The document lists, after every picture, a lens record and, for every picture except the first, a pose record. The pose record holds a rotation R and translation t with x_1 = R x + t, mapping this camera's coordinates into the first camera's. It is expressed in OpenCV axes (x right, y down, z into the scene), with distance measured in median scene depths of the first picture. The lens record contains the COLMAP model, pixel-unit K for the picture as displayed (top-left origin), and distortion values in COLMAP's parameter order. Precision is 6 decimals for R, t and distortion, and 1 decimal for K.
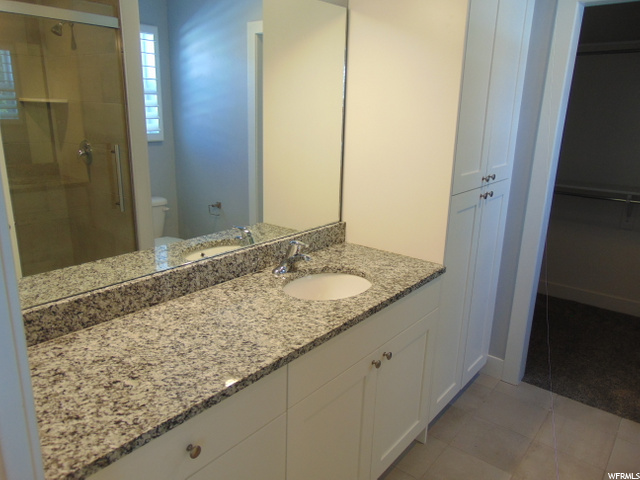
lens RADIAL K [[479.1, 0, 317.6], [0, 479.1, 239.6], [0, 0, 1]] dist [-0.033300, 0.071952]
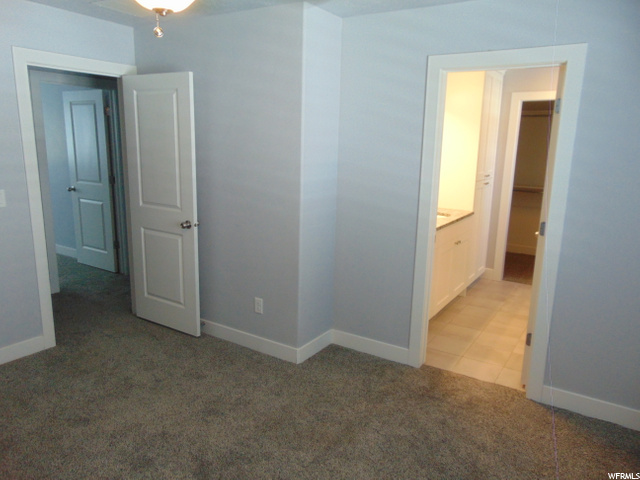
lens RADIAL K [[479.1, 0, 317.6], [0, 479.1, 239.6], [0, 0, 1]] dist [-0.033300, 0.071952]
pose [[0.996818, -0.030872, 0.073496, -0.585105], [0.033295, 0.998934, -0.031972, 0.205934], [-0.072430, 0.034317, 0.996783, -1.132673]]
